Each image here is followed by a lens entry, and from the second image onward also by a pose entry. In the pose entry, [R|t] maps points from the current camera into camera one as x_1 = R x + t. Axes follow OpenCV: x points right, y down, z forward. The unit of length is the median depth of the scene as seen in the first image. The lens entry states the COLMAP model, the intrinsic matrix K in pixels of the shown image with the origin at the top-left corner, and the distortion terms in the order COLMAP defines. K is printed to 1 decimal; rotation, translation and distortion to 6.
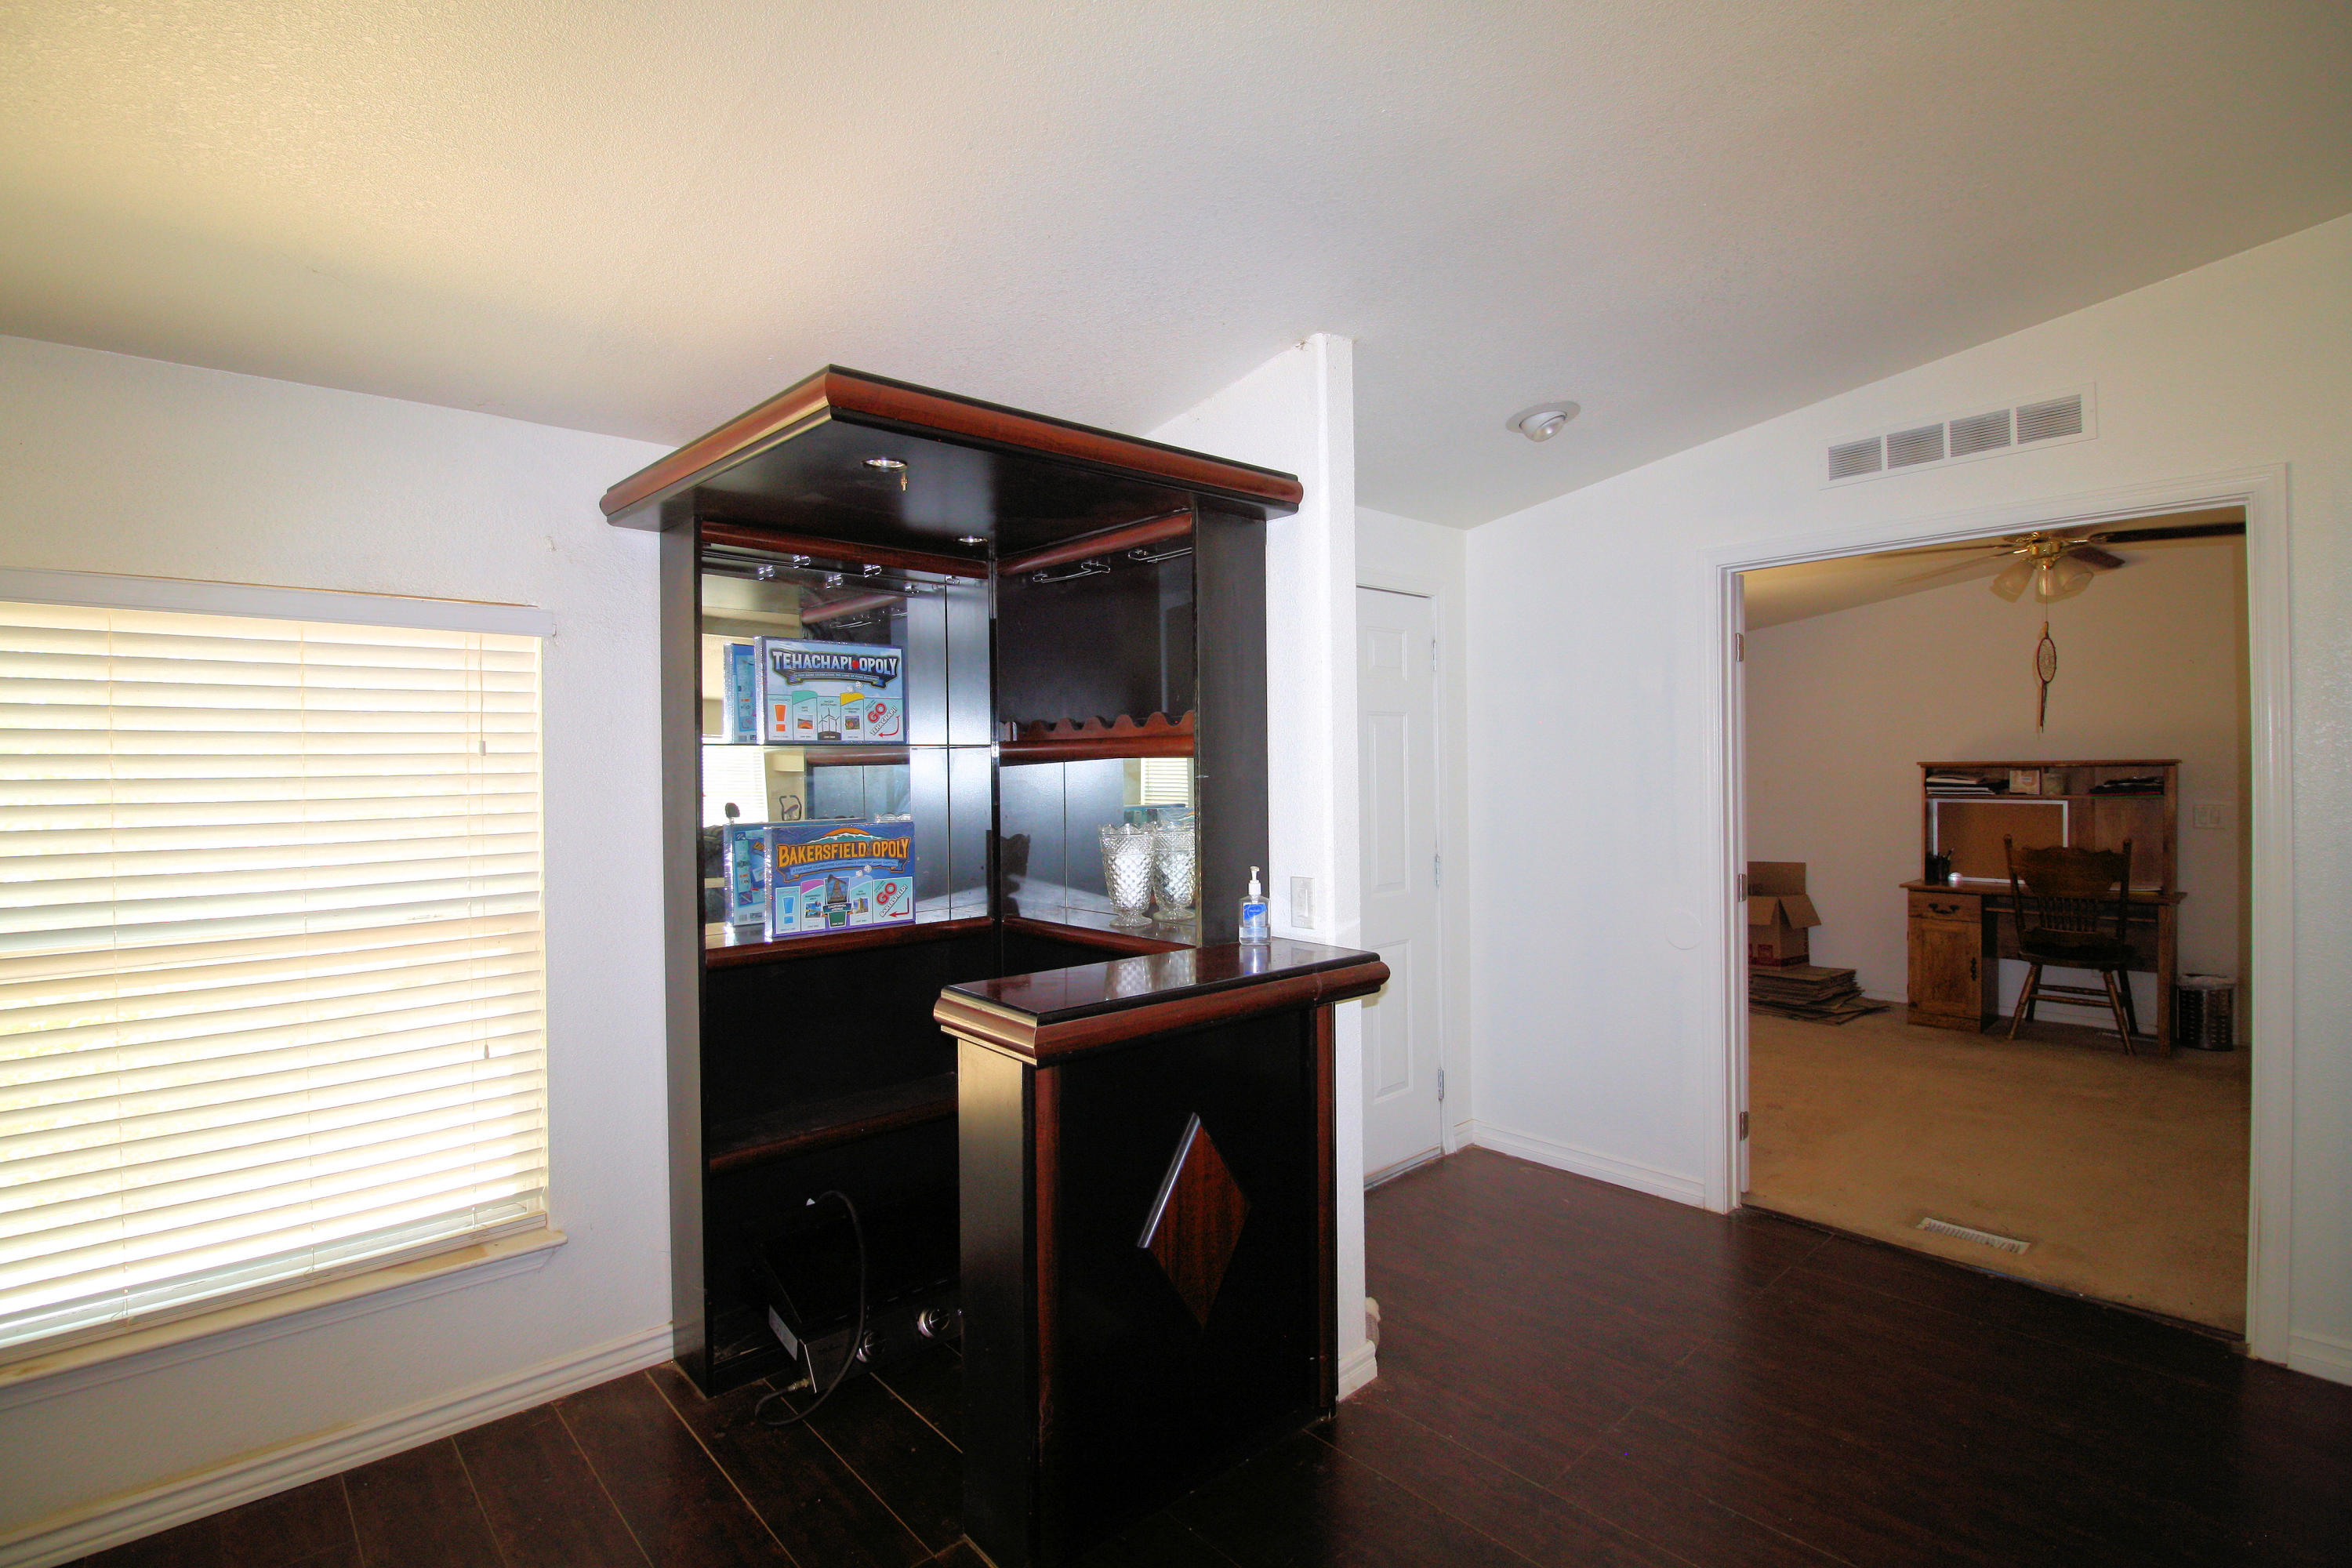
lens RADIAL K [[1099.7, 0, 1183.2], [0, 1099.7, 771.0], [0, 0, 1]] dist [0.003266, -0.011007]
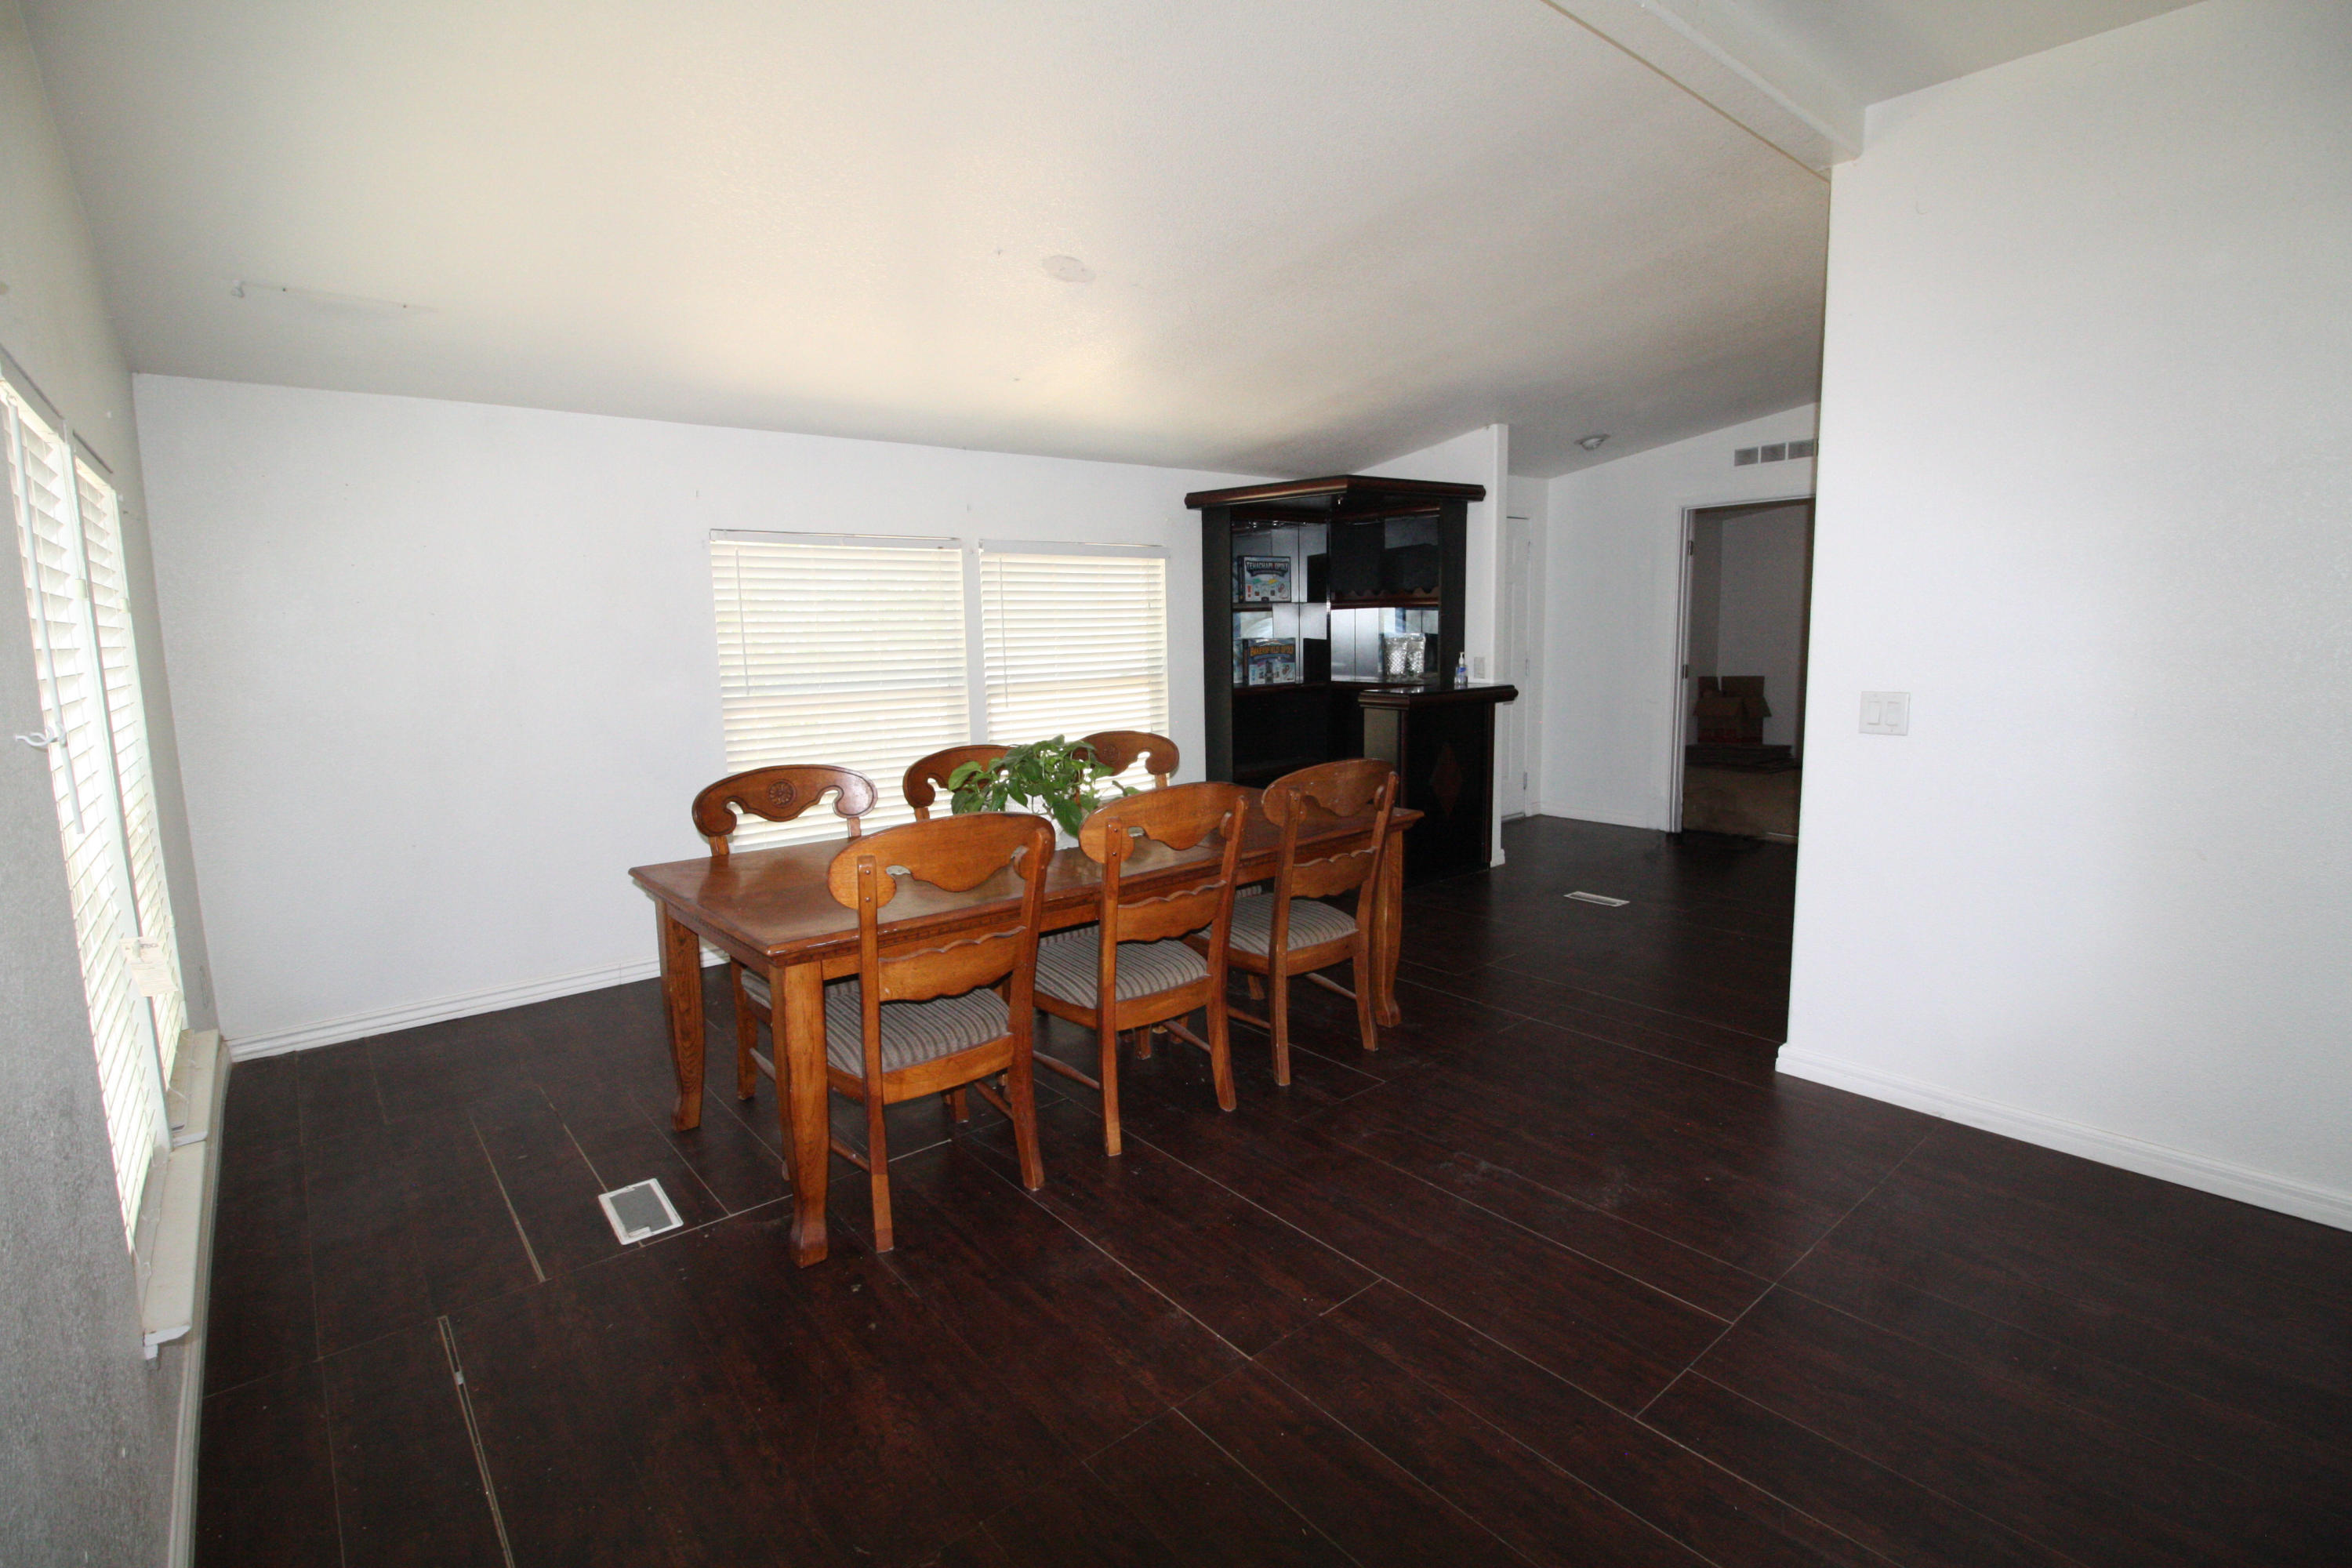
lens RADIAL K [[1092.4, 0, 1189.1], [0, 1092.4, 787.8], [0, 0, 1]] dist [-0.004004, -0.000859]
pose [[0.999155, -0.002060, -0.041057, -0.270125], [0.008120, 0.988956, 0.147987, 0.013031], [0.040298, -0.148195, 0.988137, -0.897654]]
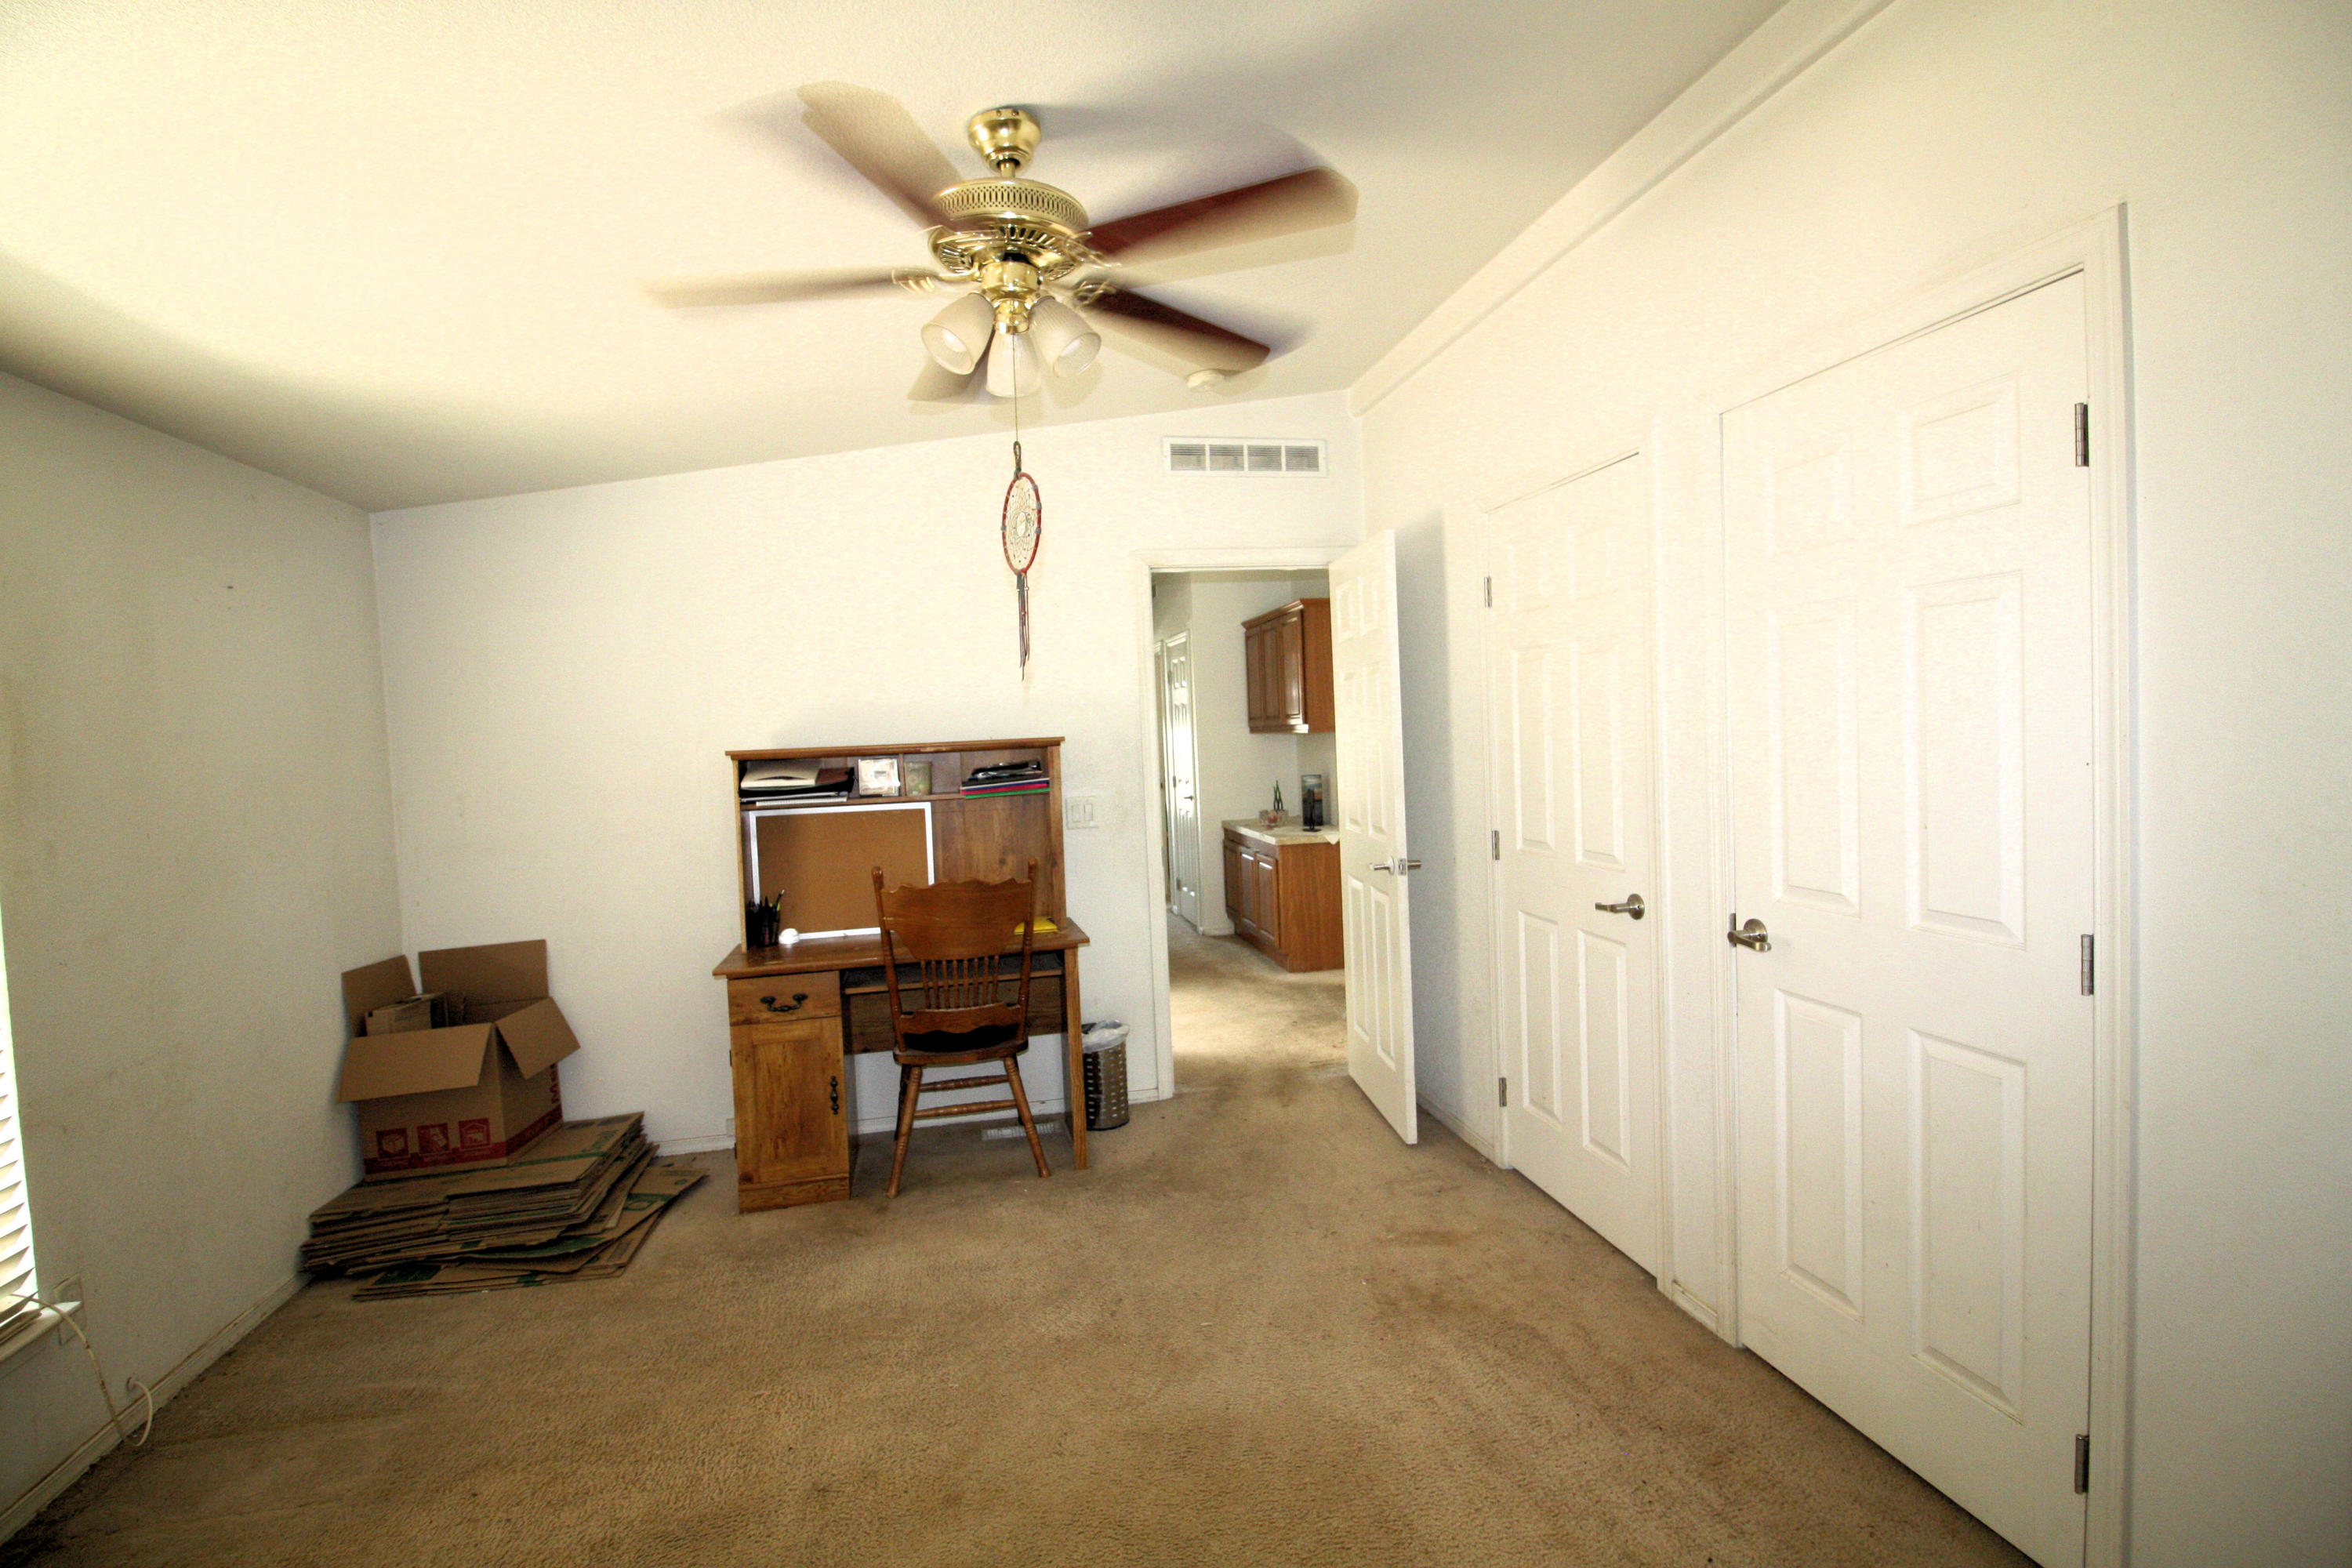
lens RADIAL K [[1099.7, 0, 1183.2], [0, 1099.7, 771.0], [0, 0, 1]] dist [0.003266, -0.011007]
pose [[0.520023, -0.047284, 0.852842, 0.455935], [0.041031, 0.998697, 0.030352, -0.008584], [-0.853166, 0.019209, 0.521286, 0.752821]]
